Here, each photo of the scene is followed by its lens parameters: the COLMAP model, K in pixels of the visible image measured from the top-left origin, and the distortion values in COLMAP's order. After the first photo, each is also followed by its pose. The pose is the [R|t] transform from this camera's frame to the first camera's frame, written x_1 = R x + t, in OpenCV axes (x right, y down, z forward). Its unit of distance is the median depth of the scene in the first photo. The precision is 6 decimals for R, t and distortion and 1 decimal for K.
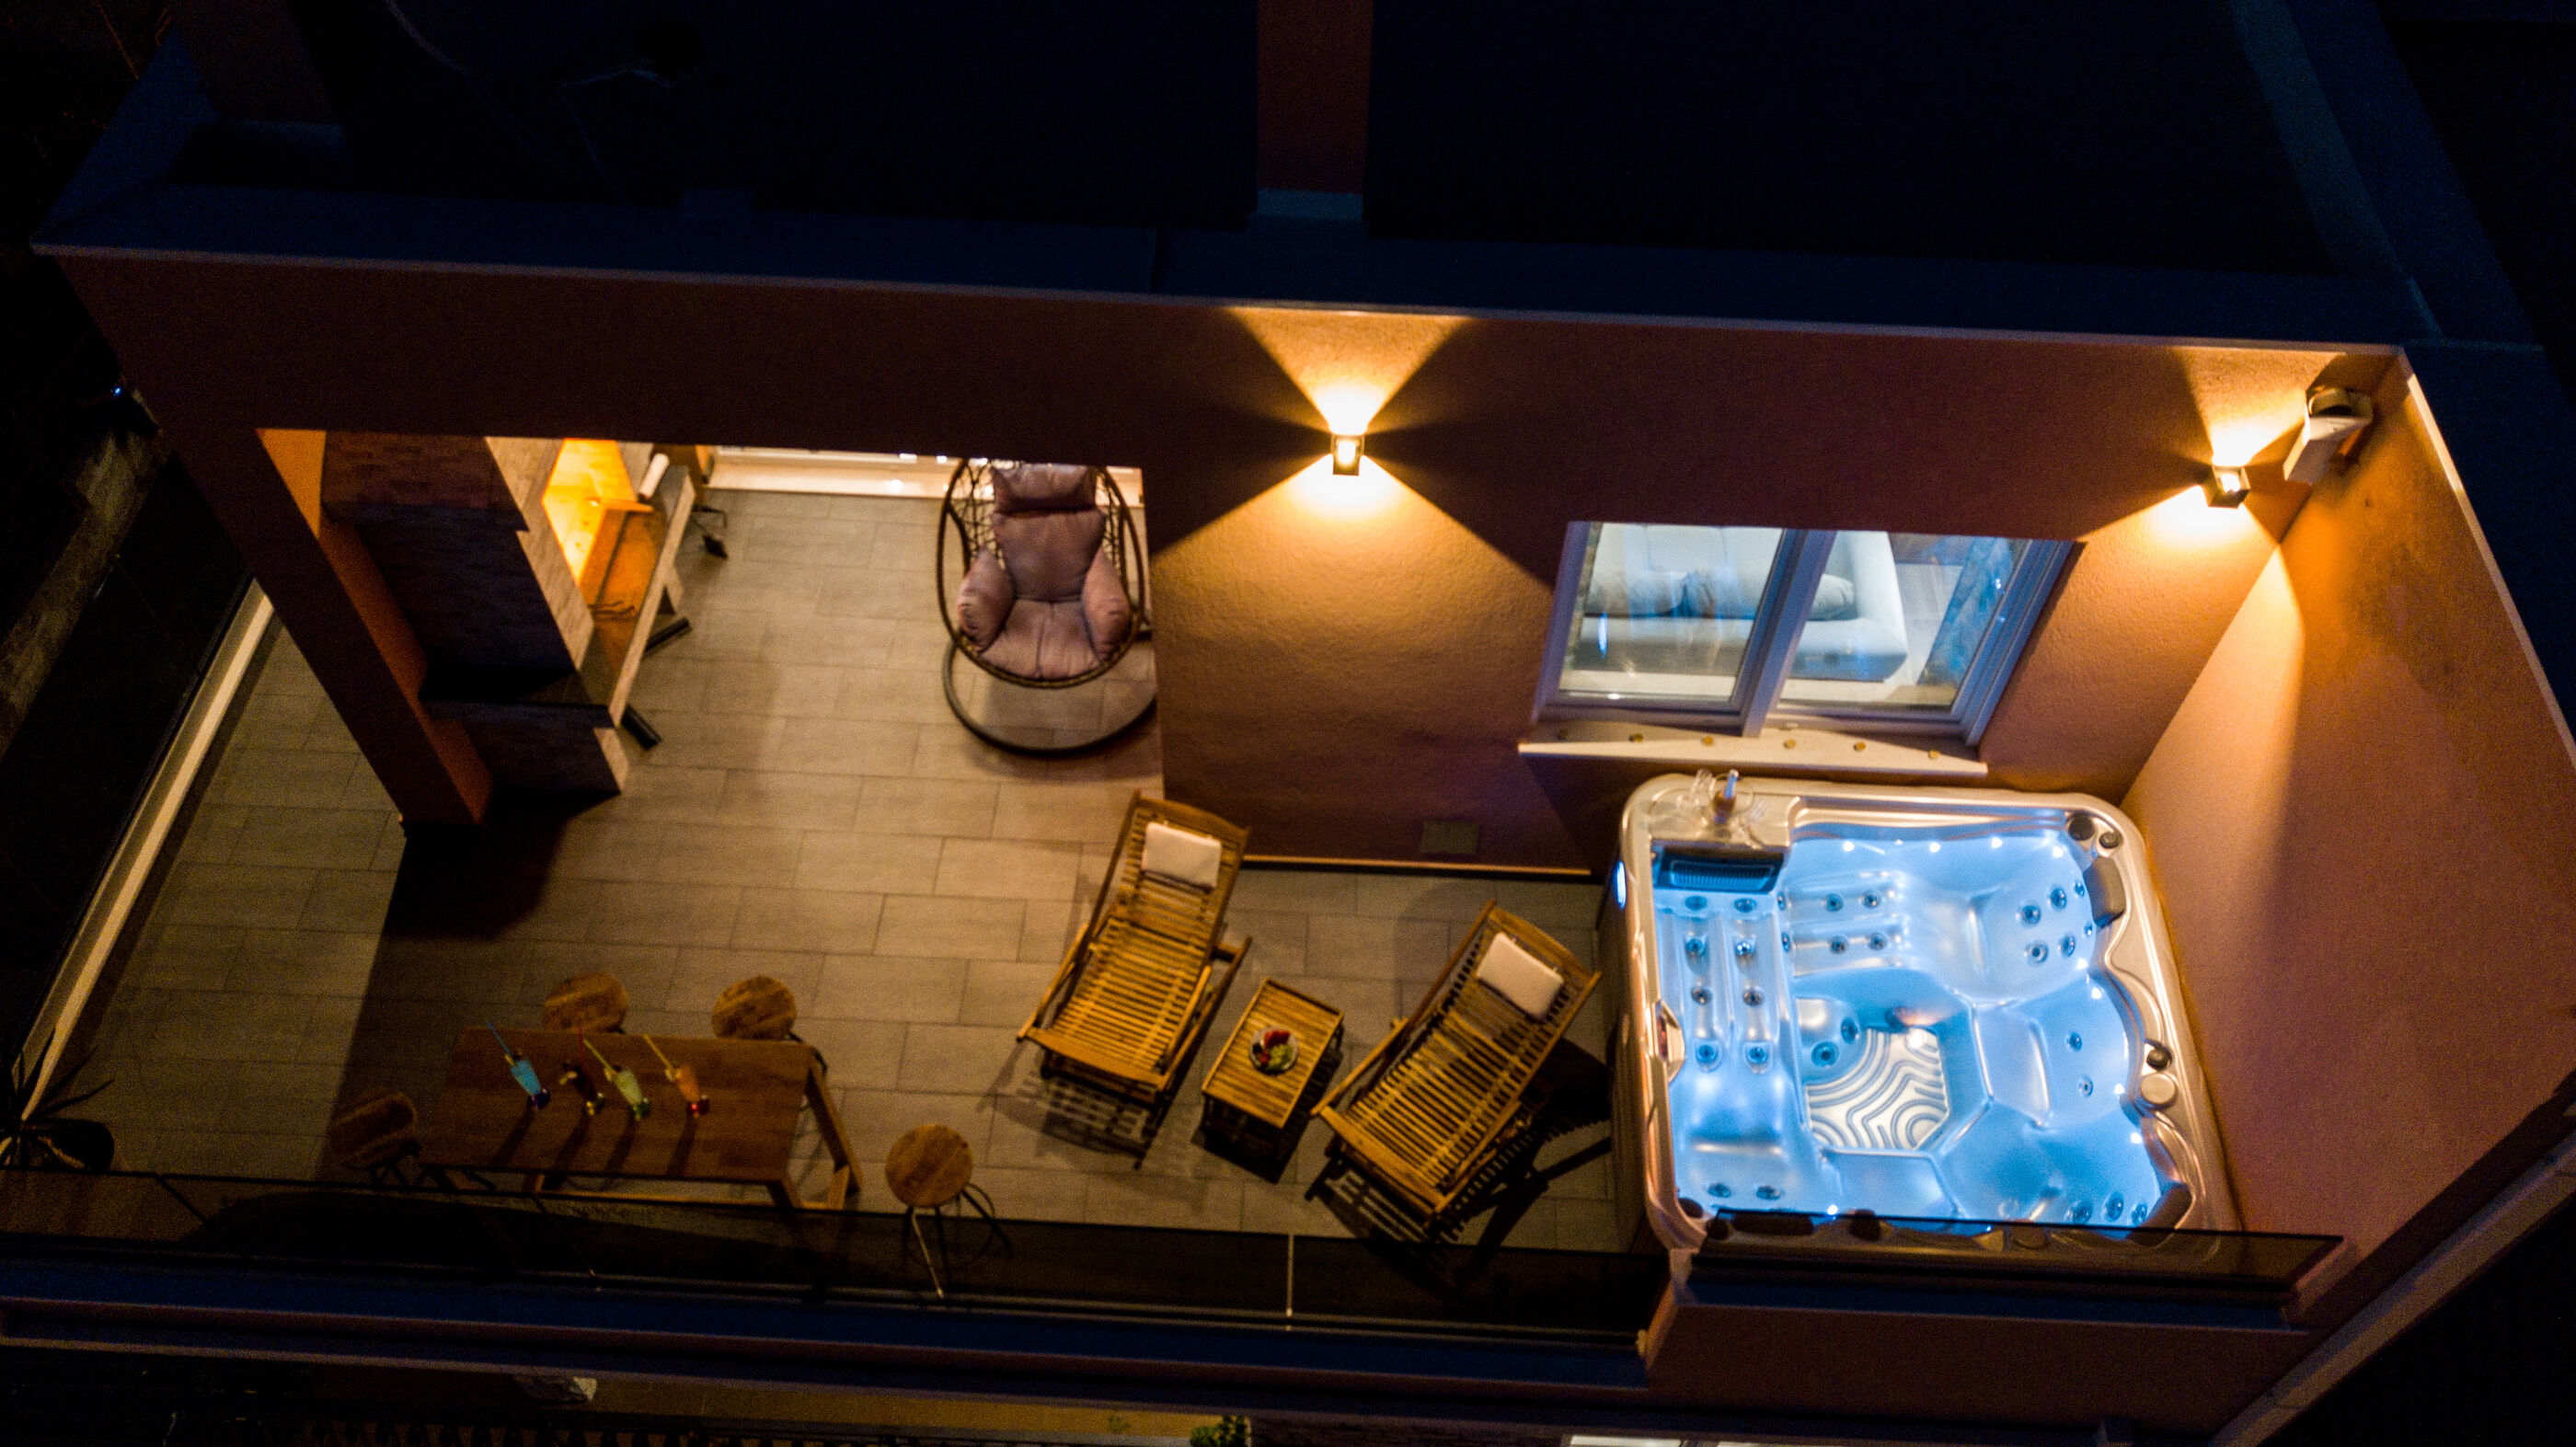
lens RADIAL K [[1988.4, 0, 1287.7], [0, 1988.4, 725.4], [0, 0, 1]] dist [-0.032069, 0.042582]
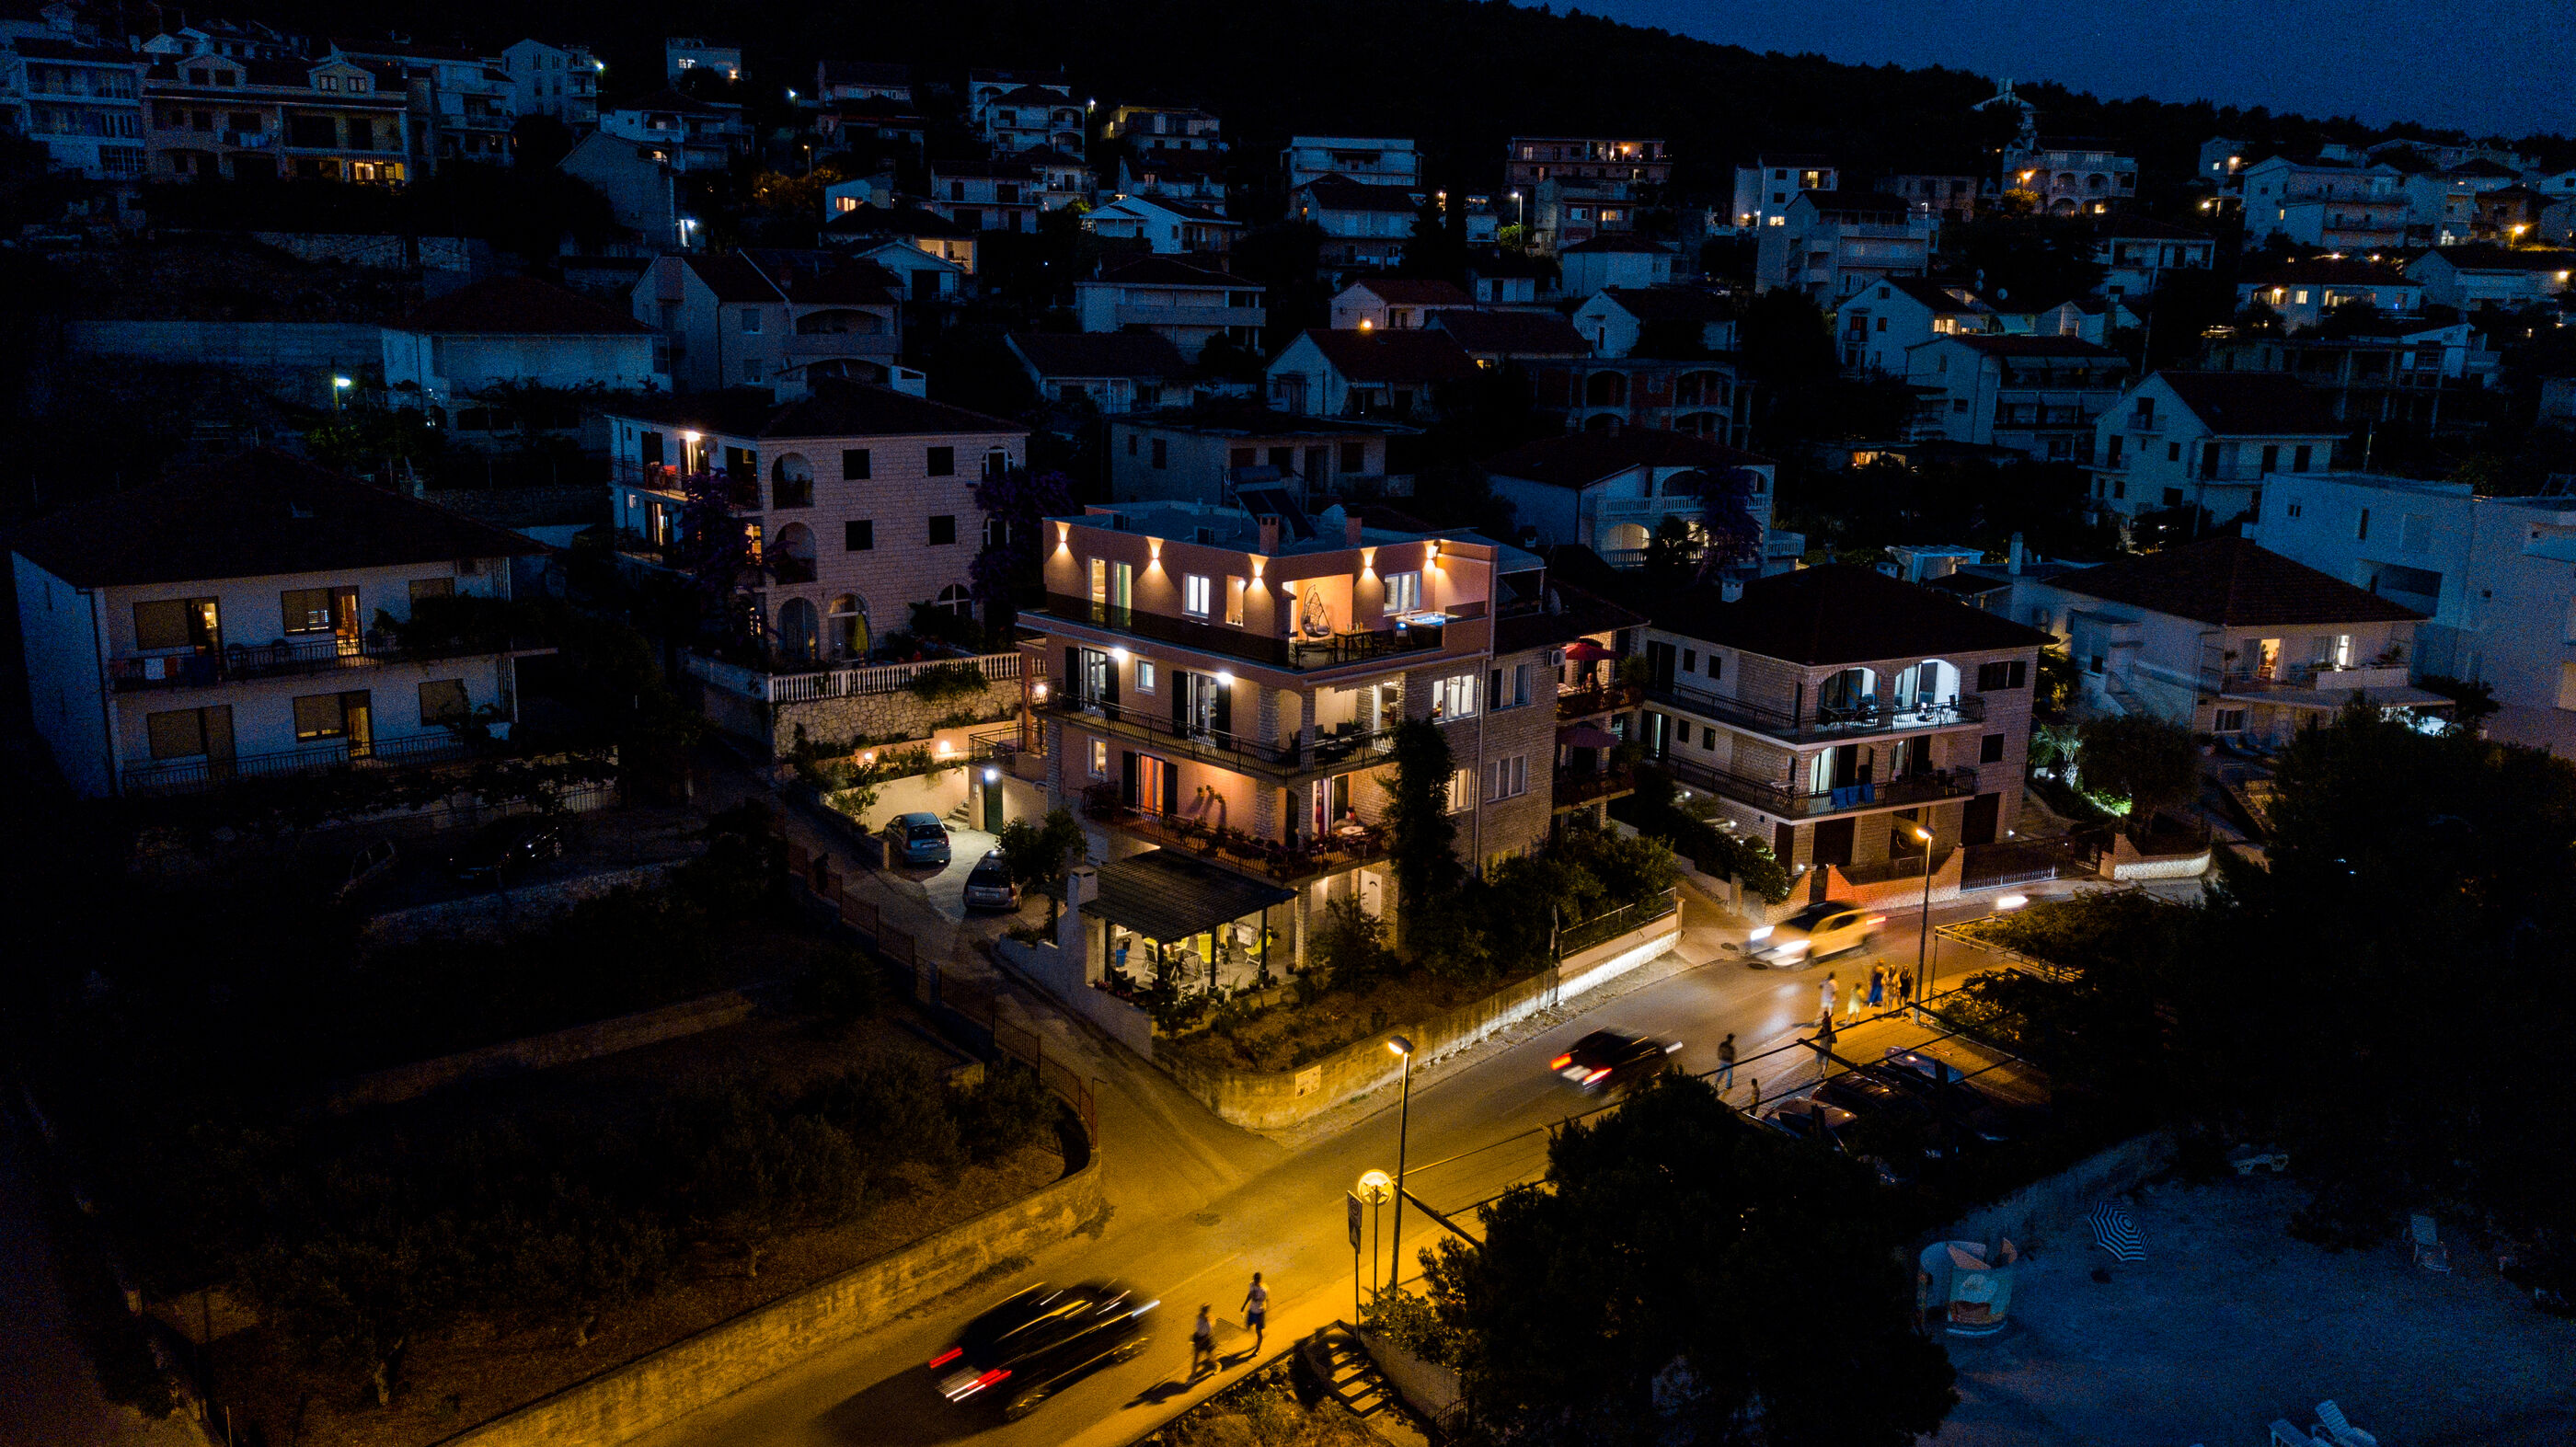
lens RADIAL K [[1988.4, 0, 1290.0], [0, 1988.4, 716.6], [0, 0, 1]] dist [-0.032069, 0.042582]
pose [[0.683645, -0.159360, 0.712204, -6.588969], [0.573099, 0.721440, -0.388692, 3.574161], [-0.451871, 0.673891, 0.584538, -3.603756]]
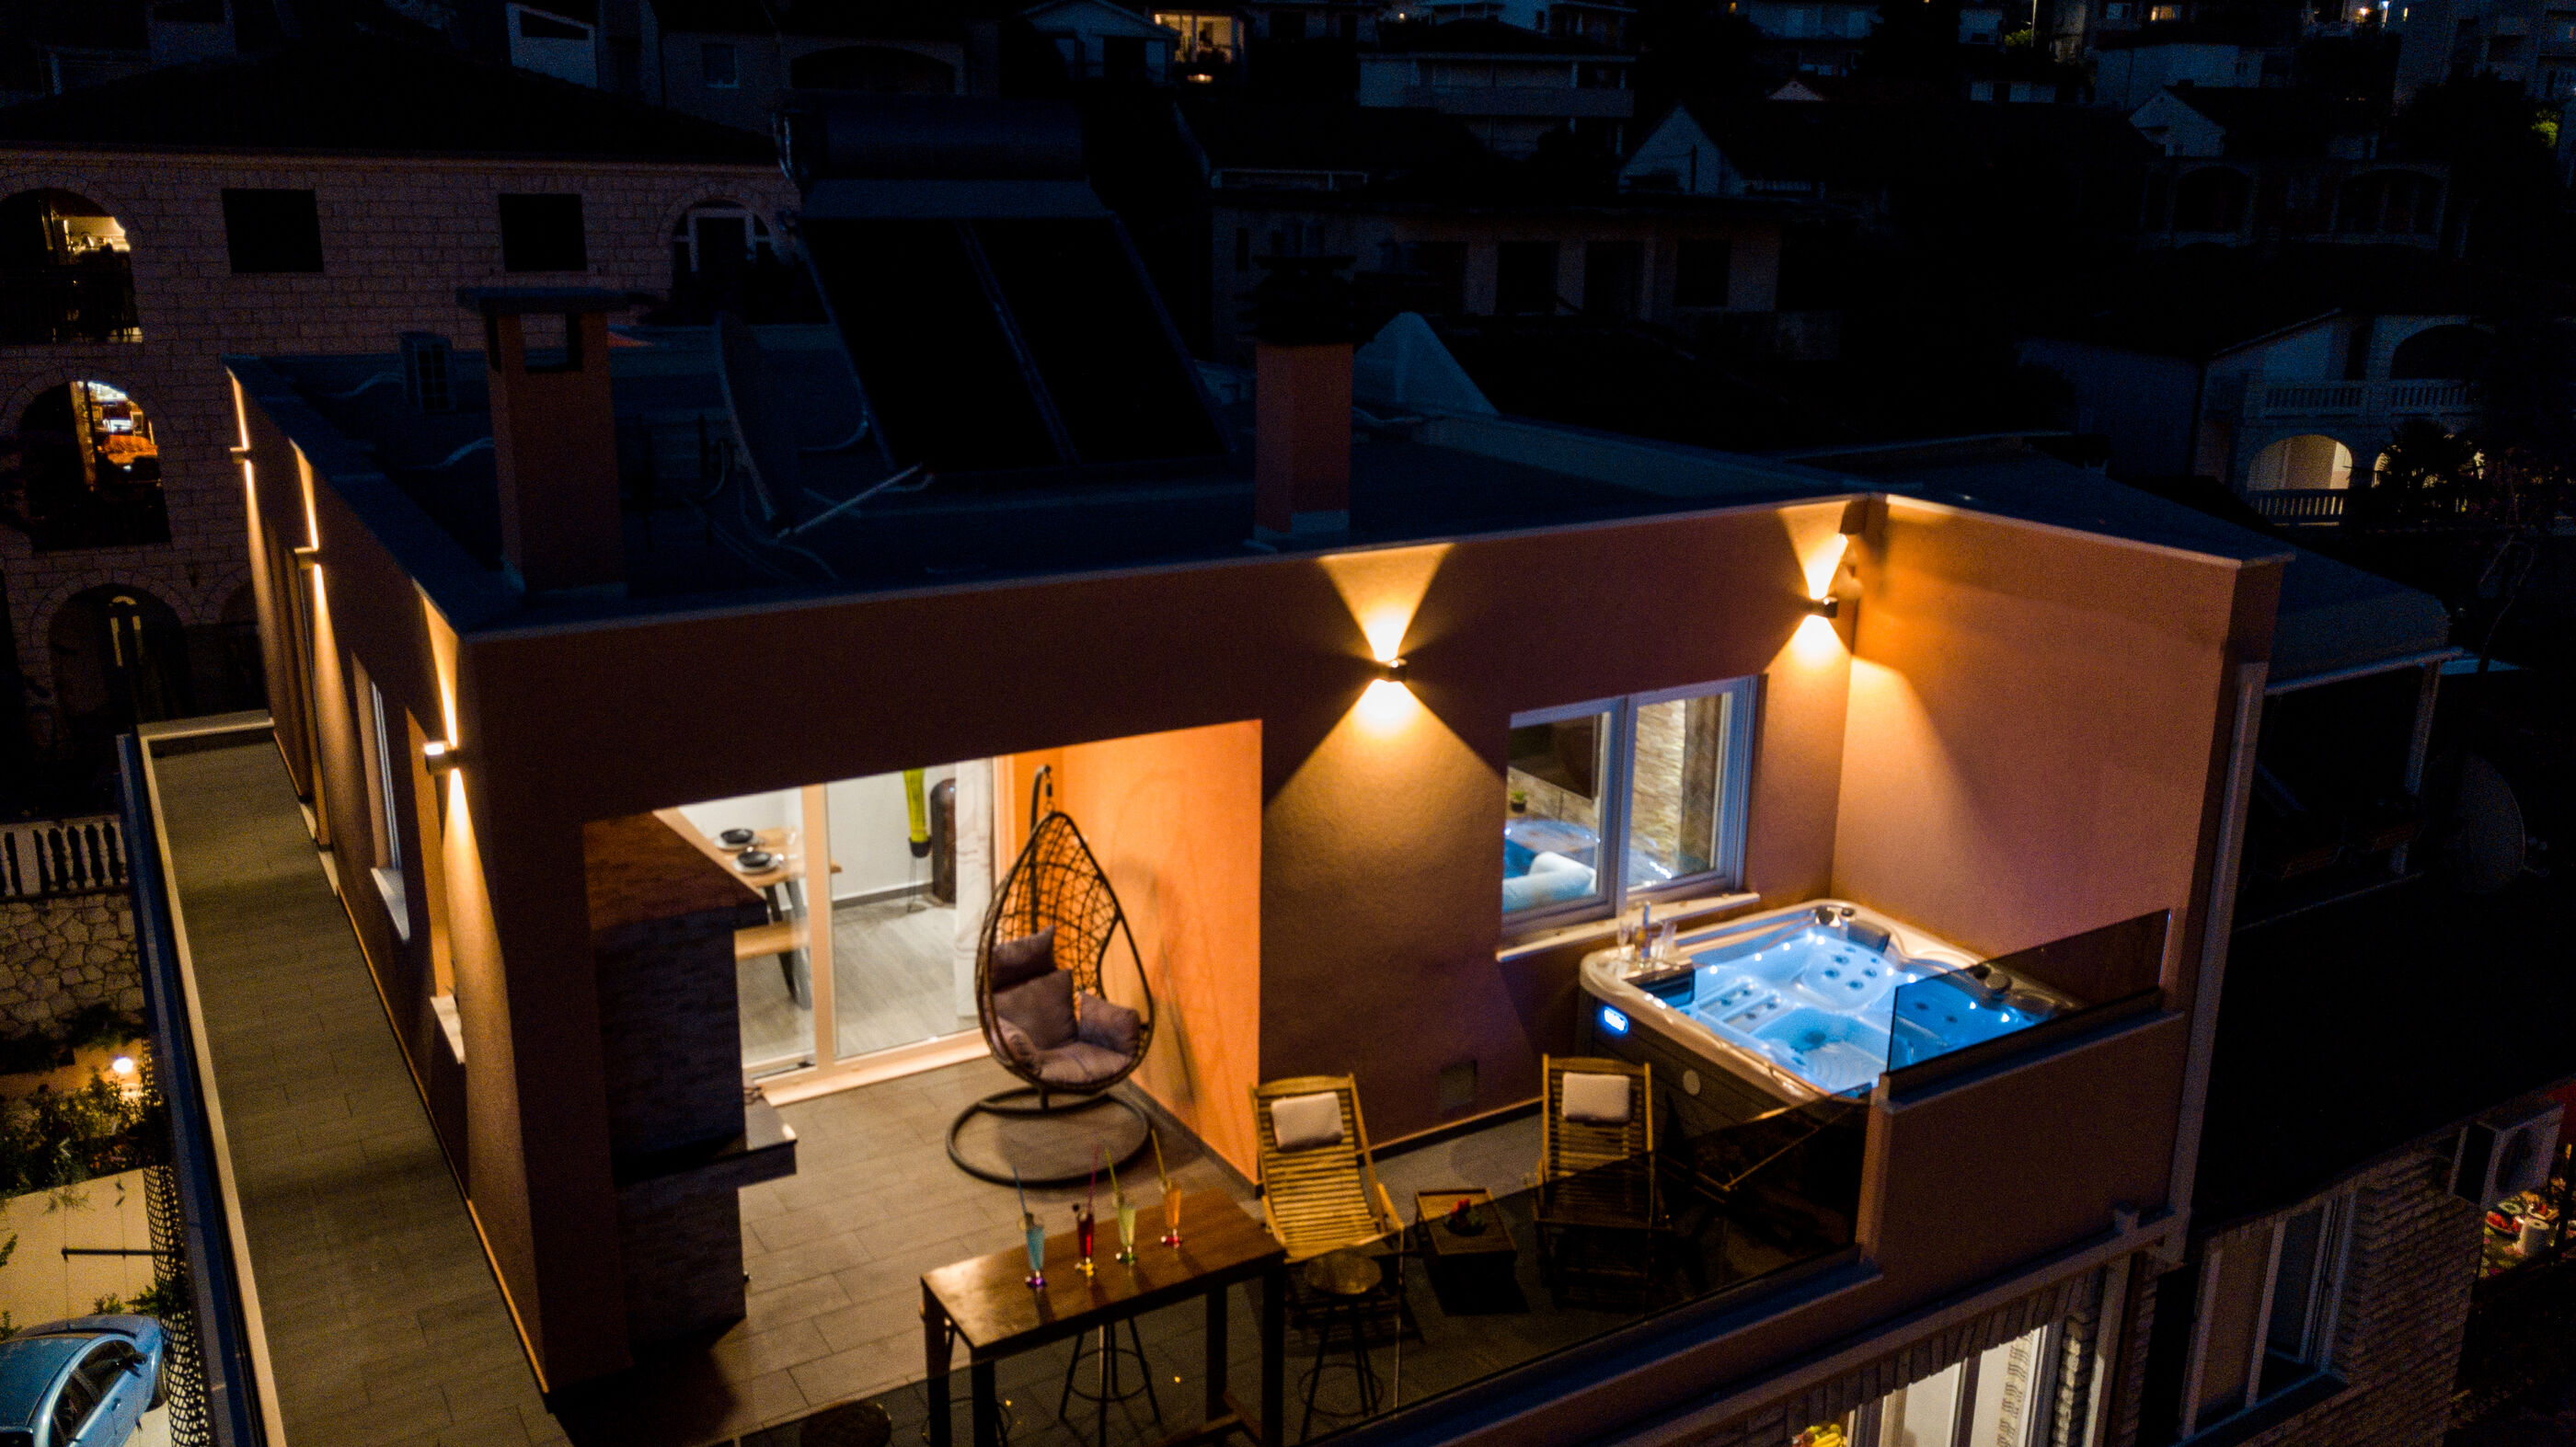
lens RADIAL K [[1988.4, 0, 1289.0], [0, 1988.4, 722.6], [0, 0, 1]] dist [-0.032069, 0.042582]
pose [[0.826711, -0.156470, 0.540431, -0.763070], [0.446283, 0.767291, -0.460539, 0.488233], [-0.342607, 0.621918, 0.704158, 0.035140]]
